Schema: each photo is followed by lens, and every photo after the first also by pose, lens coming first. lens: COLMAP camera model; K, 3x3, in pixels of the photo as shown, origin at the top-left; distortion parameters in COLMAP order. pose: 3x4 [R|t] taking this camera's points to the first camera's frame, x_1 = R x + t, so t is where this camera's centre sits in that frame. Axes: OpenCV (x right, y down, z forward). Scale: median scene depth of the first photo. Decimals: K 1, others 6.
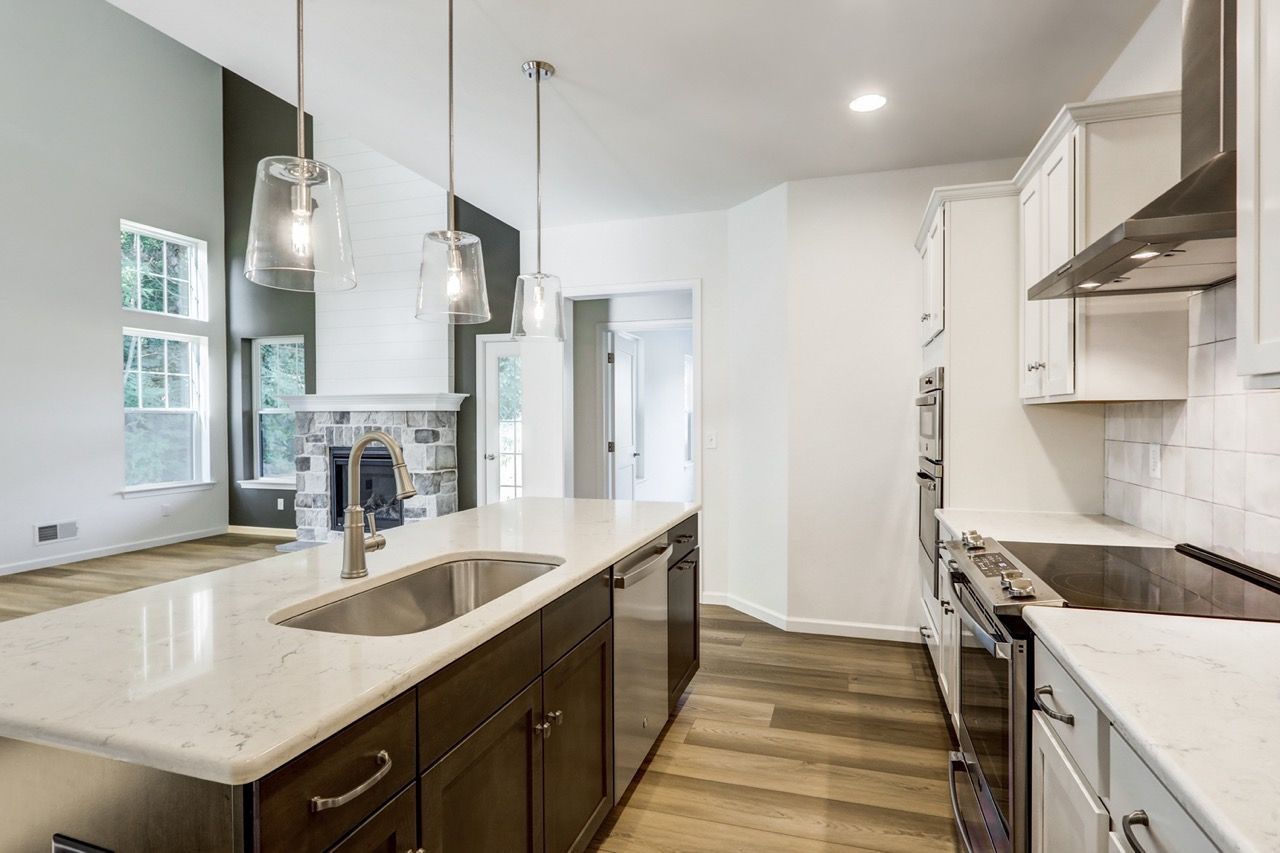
lens RADIAL K [[635.8, 0, 650.3], [0, 635.8, 428.5], [0, 0, 1]] dist [-0.000979, -0.000908]
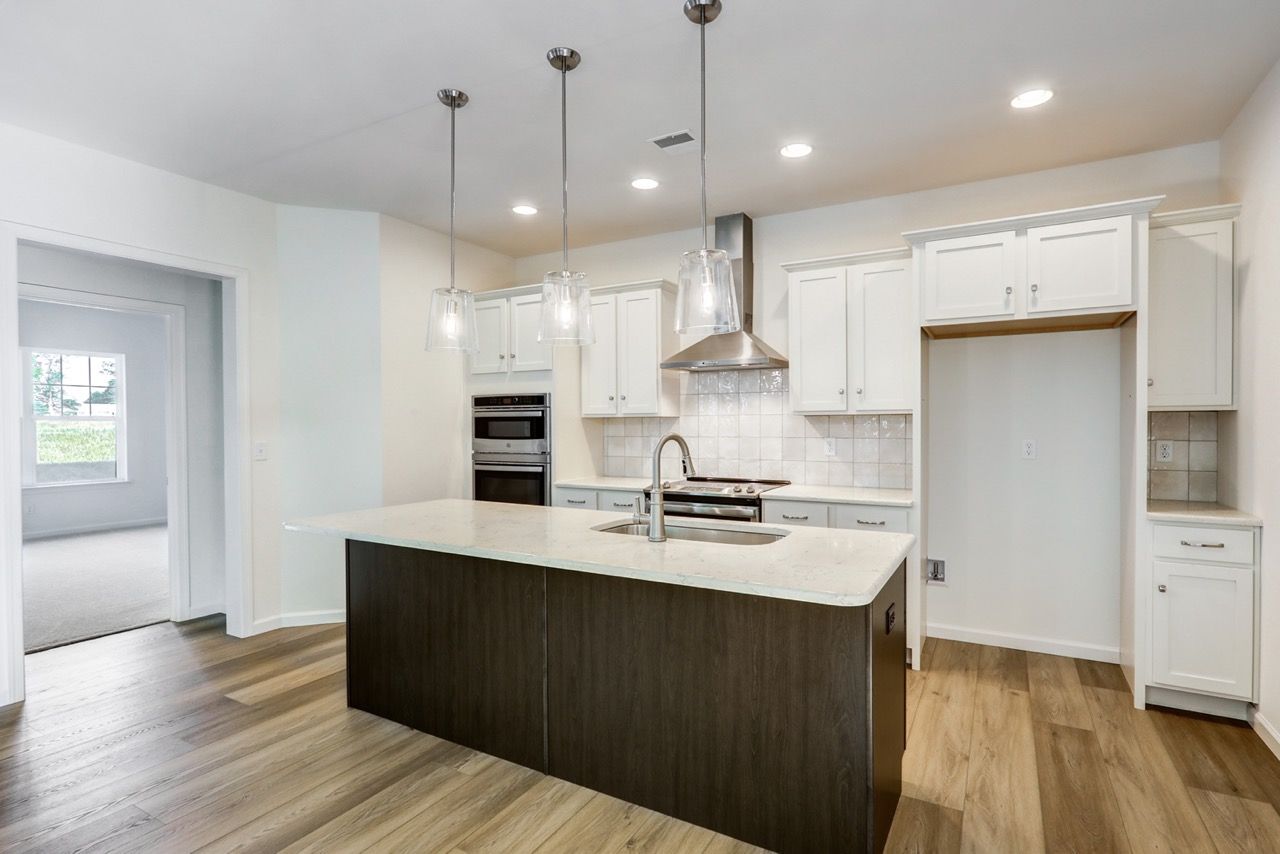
lens RADIAL K [[635.8, 0, 658.8], [0, 635.8, 430.3], [0, 0, 1]] dist [-0.000979, -0.000908]
pose [[0.219585, -0.007970, 0.975561, -0.514391], [0.019833, 0.999796, 0.003704, -0.002136], [-0.975392, 0.018535, 0.219699, 0.193307]]
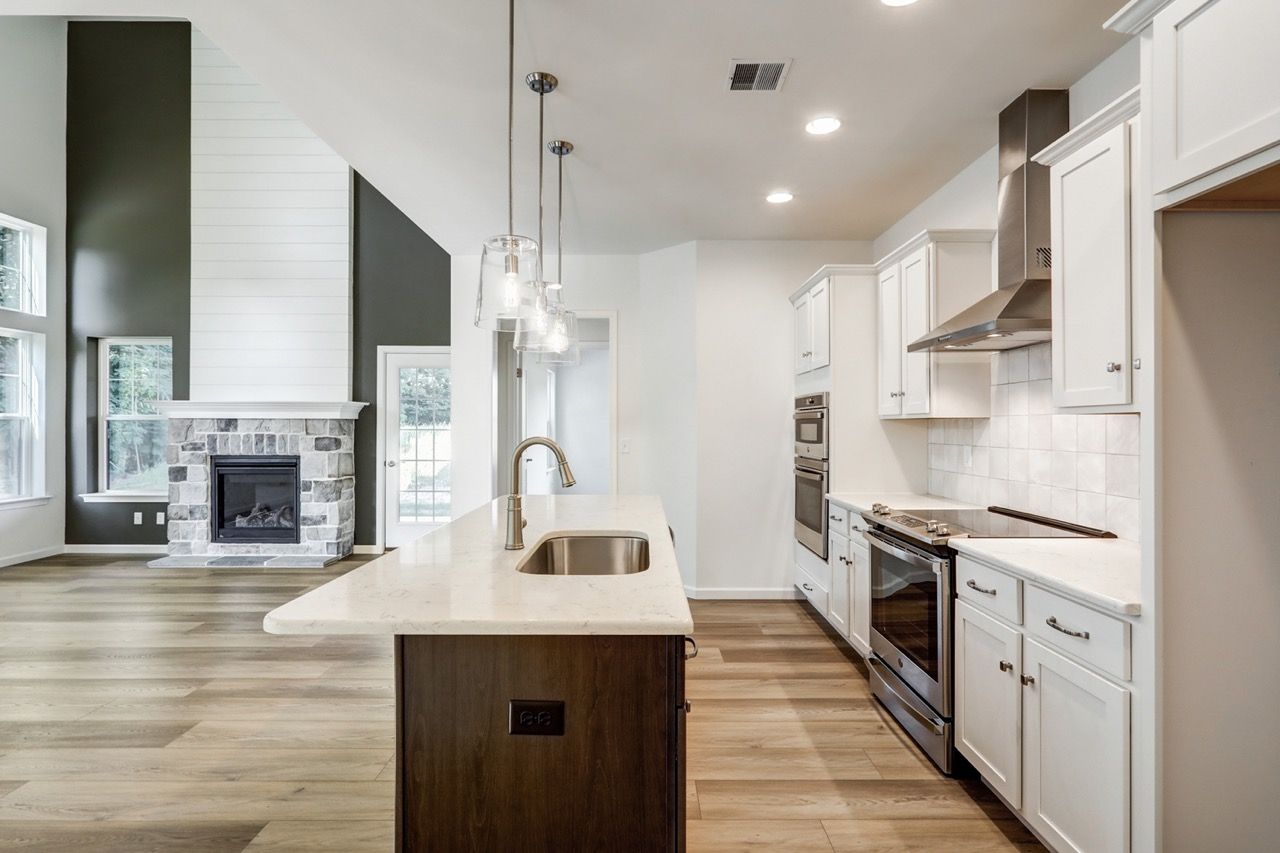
lens RADIAL K [[614.5, 0, 637.6], [0, 614.5, 423.6], [0, 0, 1]] dist [-0.007947, 0.004732]
pose [[0.960529, 0.005895, 0.278116, -0.161398], [0.000293, 0.999753, -0.022203, 0.001391], [-0.278178, 0.021408, 0.960291, -0.090639]]
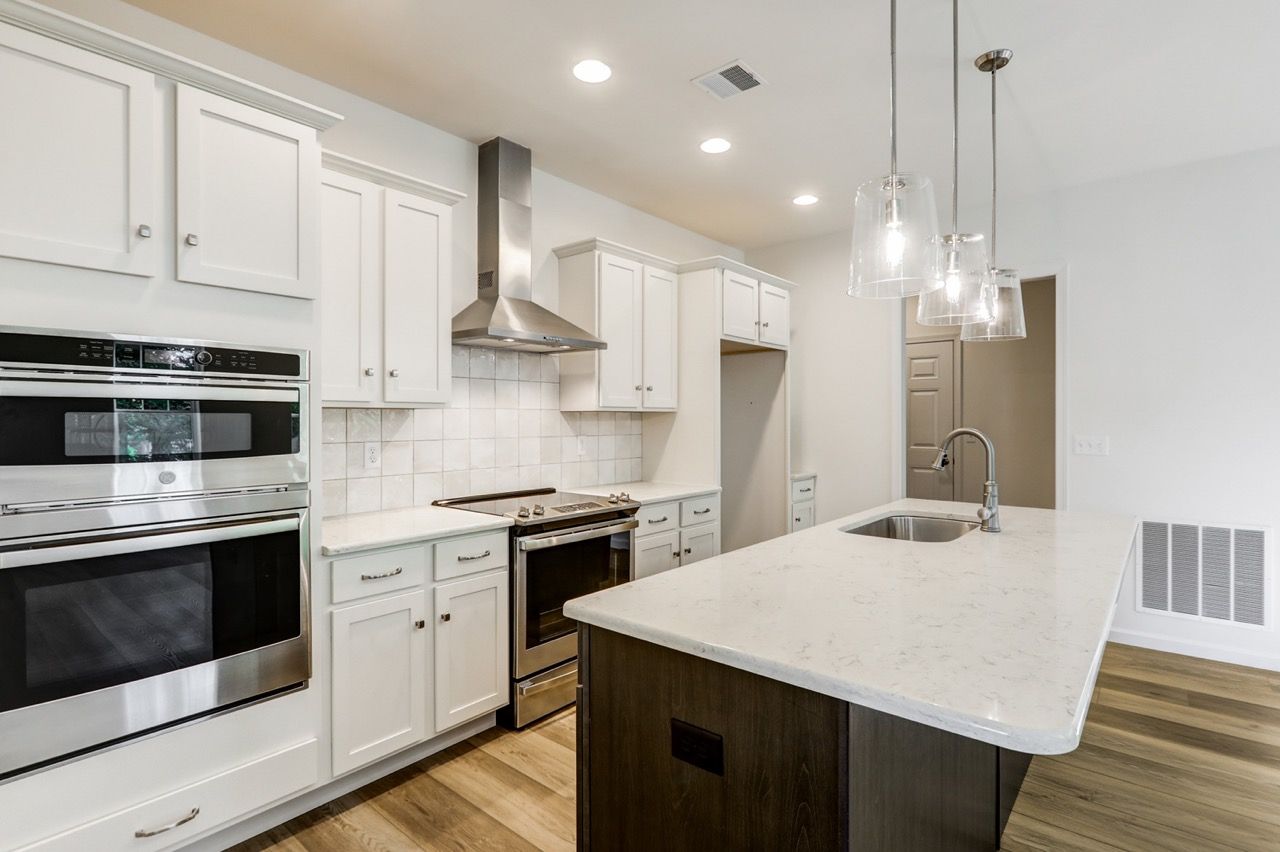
lens RADIAL K [[614.5, 0, 638.3], [0, 614.5, 421.8], [0, 0, 1]] dist [-0.007947, 0.004732]
pose [[-0.913771, 0.003413, 0.406216, -0.081966], [0.011670, 0.999773, 0.017849, -0.012628], [-0.406062, 0.021051, -0.913603, 0.736452]]
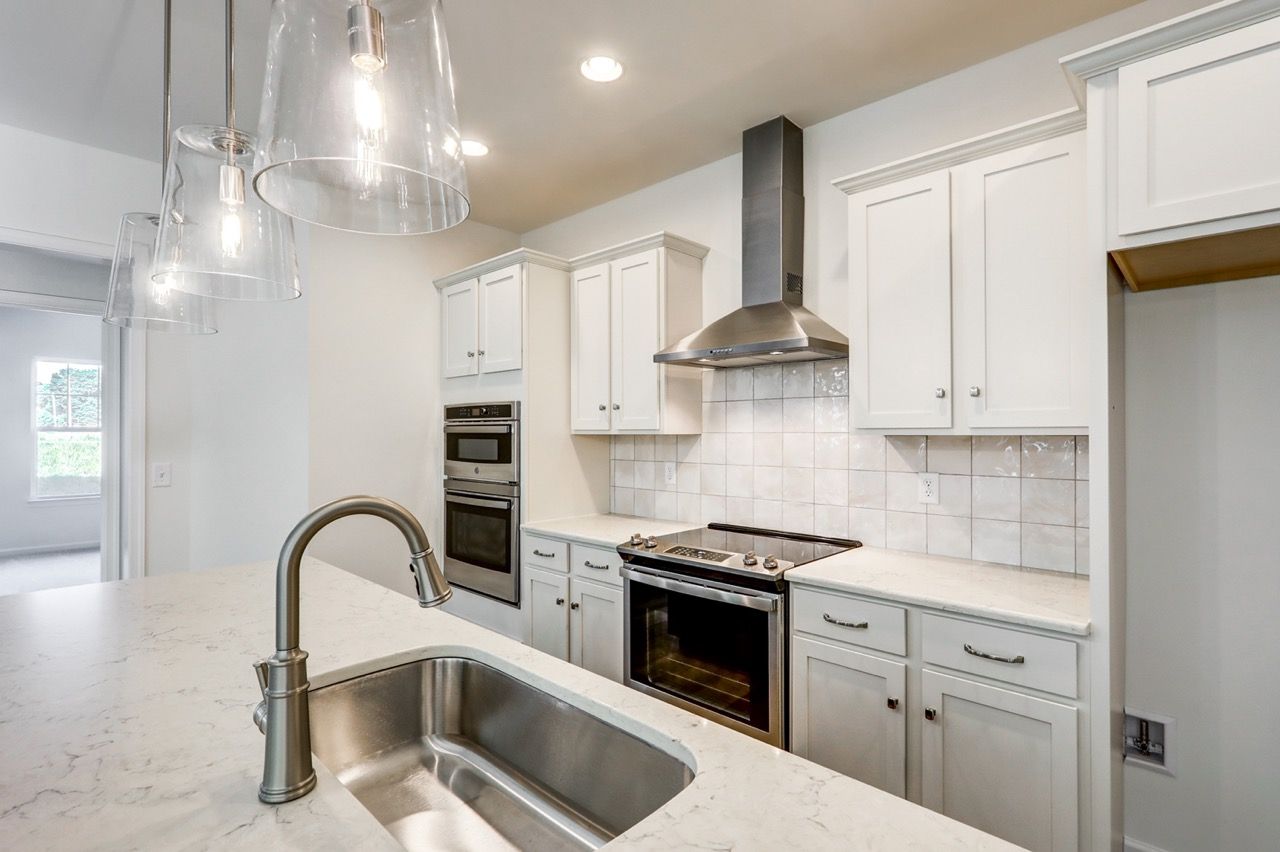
lens RADIAL K [[614.5, 0, 640.0], [0, 614.5, 426.2], [0, 0, 1]] dist [-0.007947, 0.004732]
pose [[0.458676, 0.014261, 0.888489, -0.218715], [0.012586, 0.999667, -0.022543, -0.011462], [-0.888515, 0.021522, 0.458343, 0.145006]]
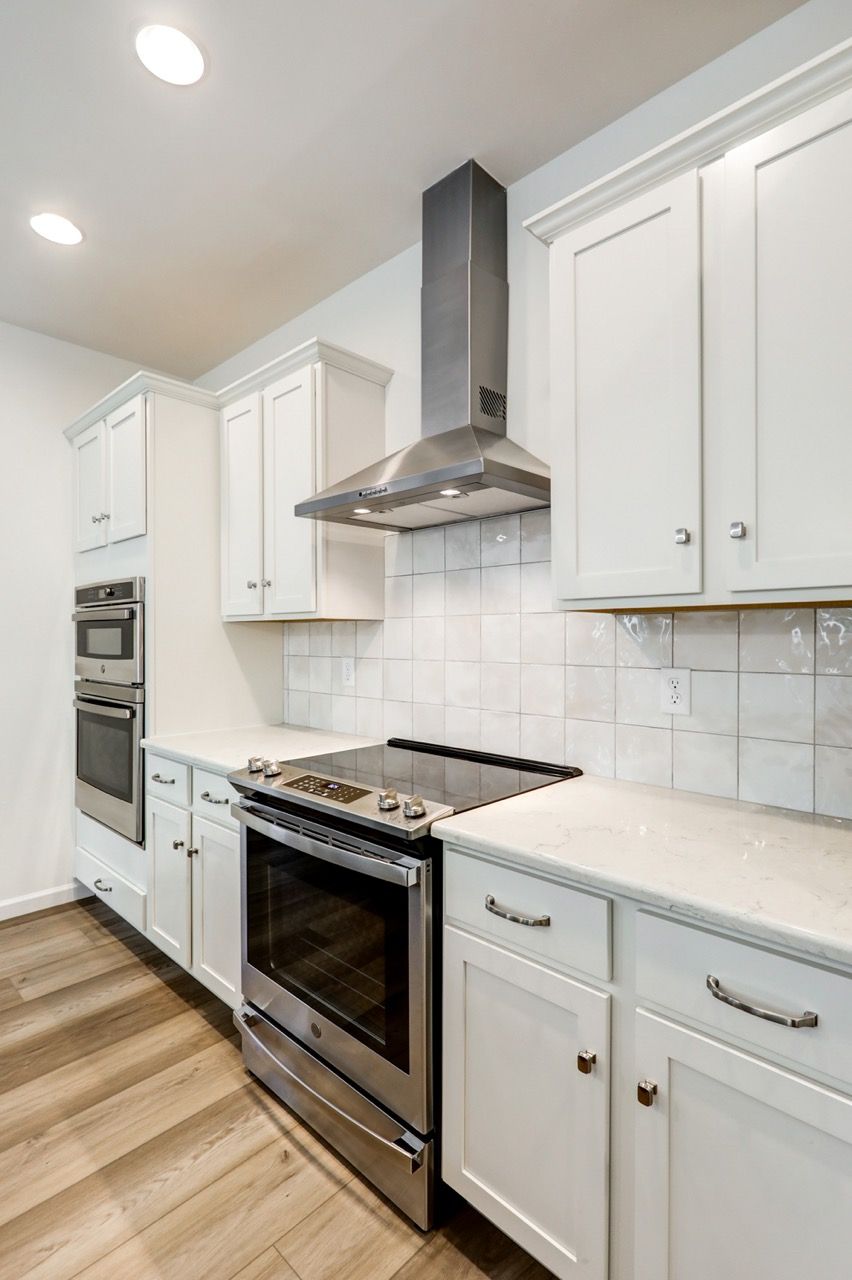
lens RADIAL K [[614.5, 0, 423.9], [0, 614.5, 641.6], [0, 0, 1]] dist [-0.007947, 0.004732]
pose [[0.457719, 0.000381, 0.889097, -0.060172], [0.011750, 0.999910, -0.006478, 0.001382], [-0.889019, 0.013412, 0.457673, 0.135211]]
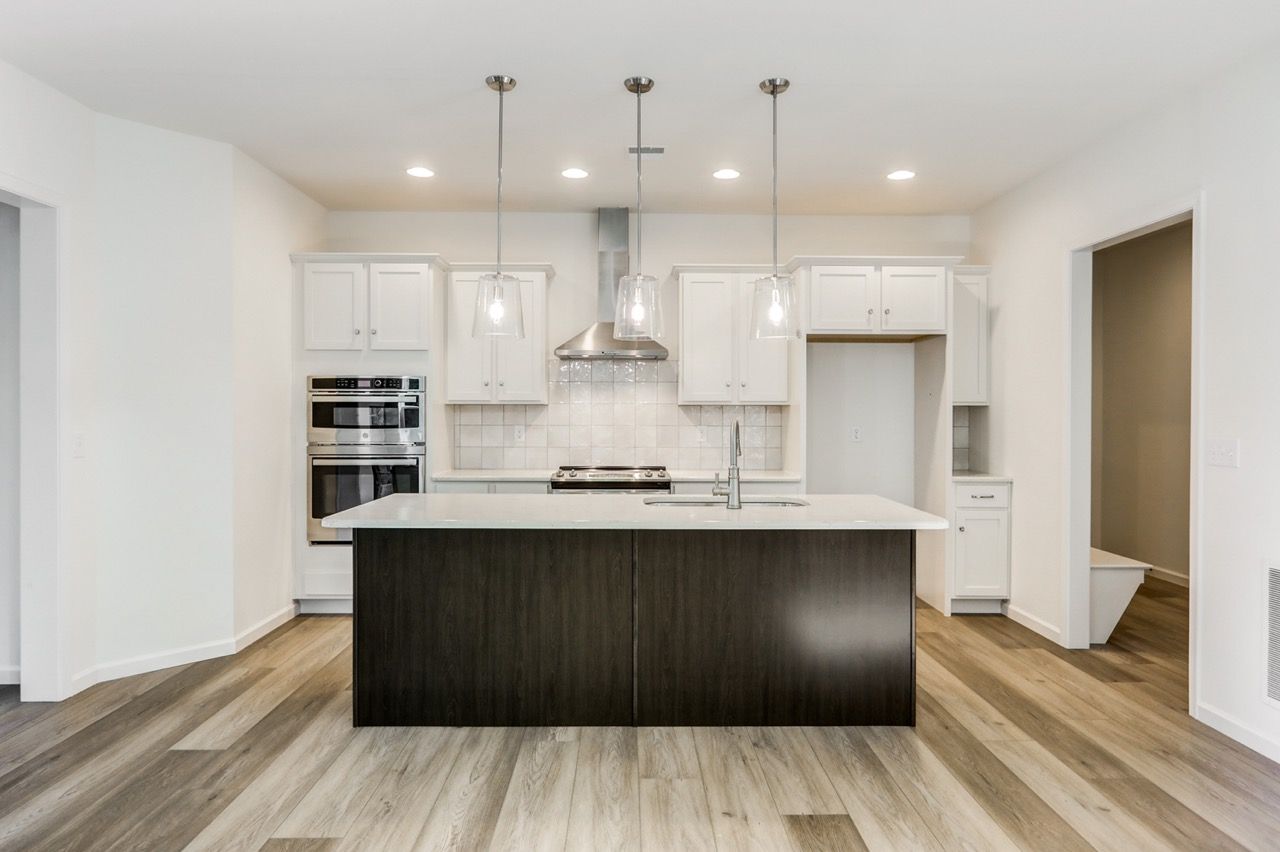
lens RADIAL K [[767.2, 0, 646.1], [0, 767.2, 416.4], [0, 0, 1]] dist [-0.006370, 0.005469]
pose [[-0.299527, -0.003486, 0.954082, -0.661835], [0.013678, 0.999875, 0.007947, -0.007052], [-0.953990, 0.015431, -0.299441, 0.518865]]
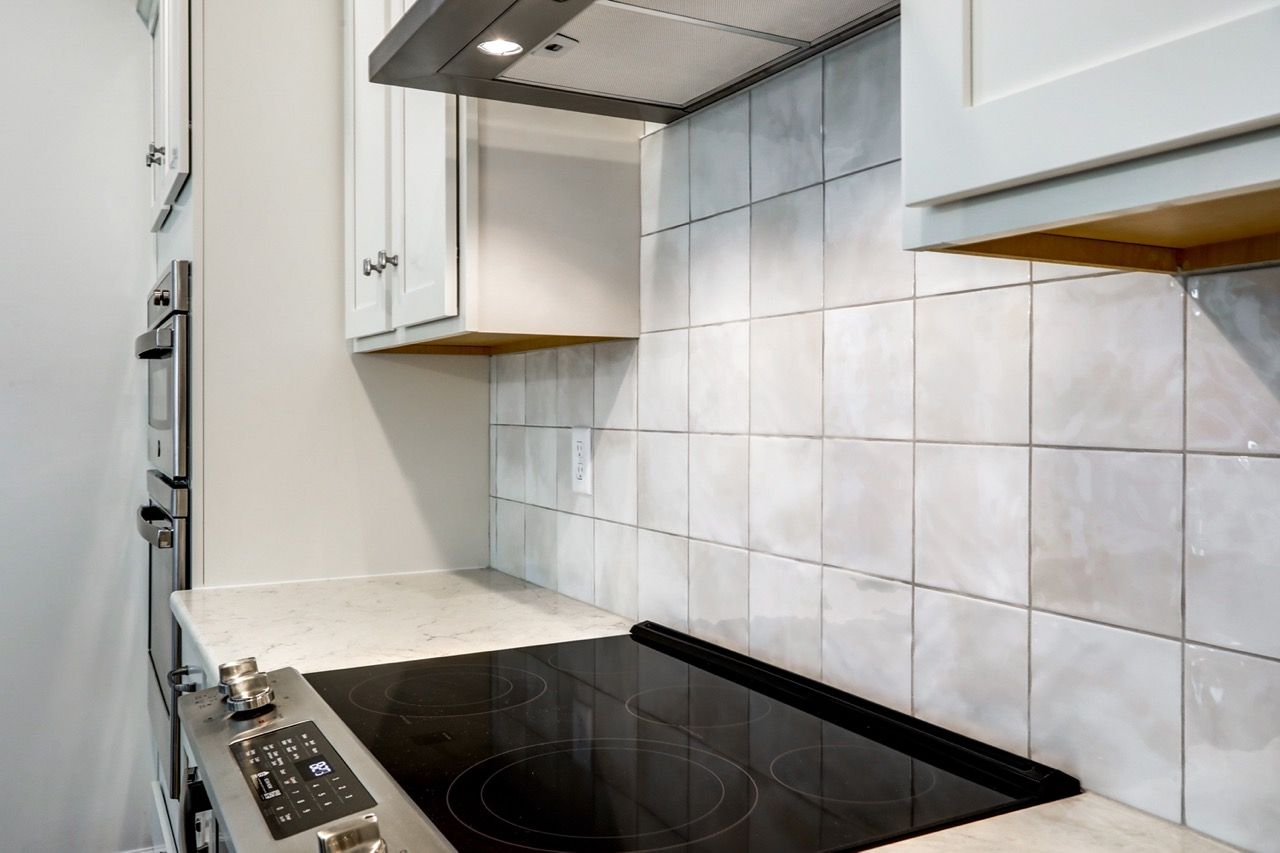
lens RADIAL K [[1106.1, 0, 603.5], [0, 1106.1, 404.3], [0, 0, 1]] dist [0.020718, -0.002611]
pose [[0.721776, 0.003517, 0.692118, 0.070792], [0.009296, 0.999848, -0.014775, 0.007253], [-0.692065, 0.017098, 0.721633, 0.130073]]
